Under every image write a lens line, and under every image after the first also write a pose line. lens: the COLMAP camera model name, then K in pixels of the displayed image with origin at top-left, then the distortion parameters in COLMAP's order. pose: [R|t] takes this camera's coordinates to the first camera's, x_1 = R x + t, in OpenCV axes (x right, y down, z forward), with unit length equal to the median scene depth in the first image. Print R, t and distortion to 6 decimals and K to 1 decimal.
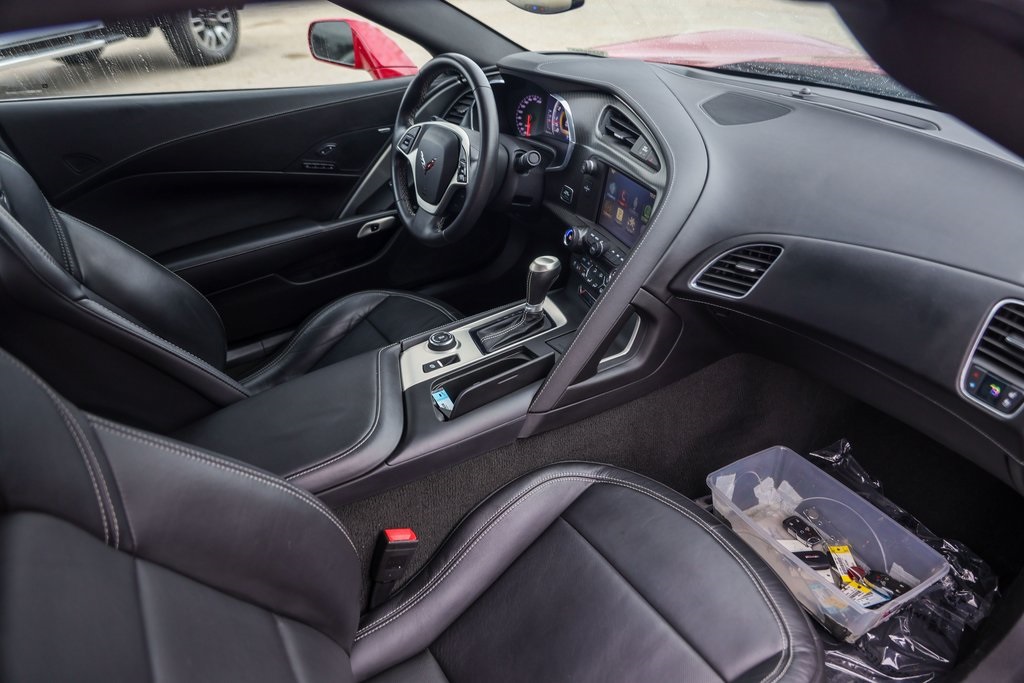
lens RADIAL K [[692.4, 0, 512.0], [0, 692.4, 341.5], [0, 0, 1]] dist [-0.001292, 0.000044]
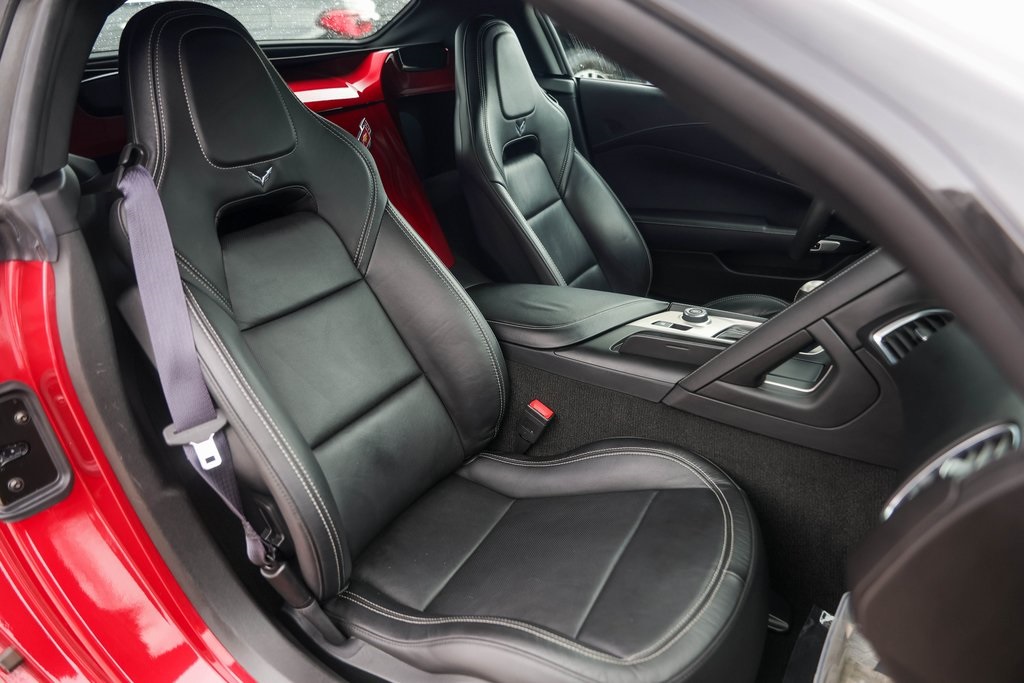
lens RADIAL K [[692.4, 0, 512.0], [0, 692.4, 341.5], [0, 0, 1]] dist [-0.001292, 0.000044]
pose [[0.457773, 0.386821, -0.800508, 0.716452], [-0.443465, 0.879730, 0.171506, -0.025576], [0.770573, 0.276486, 0.574258, 0.164052]]
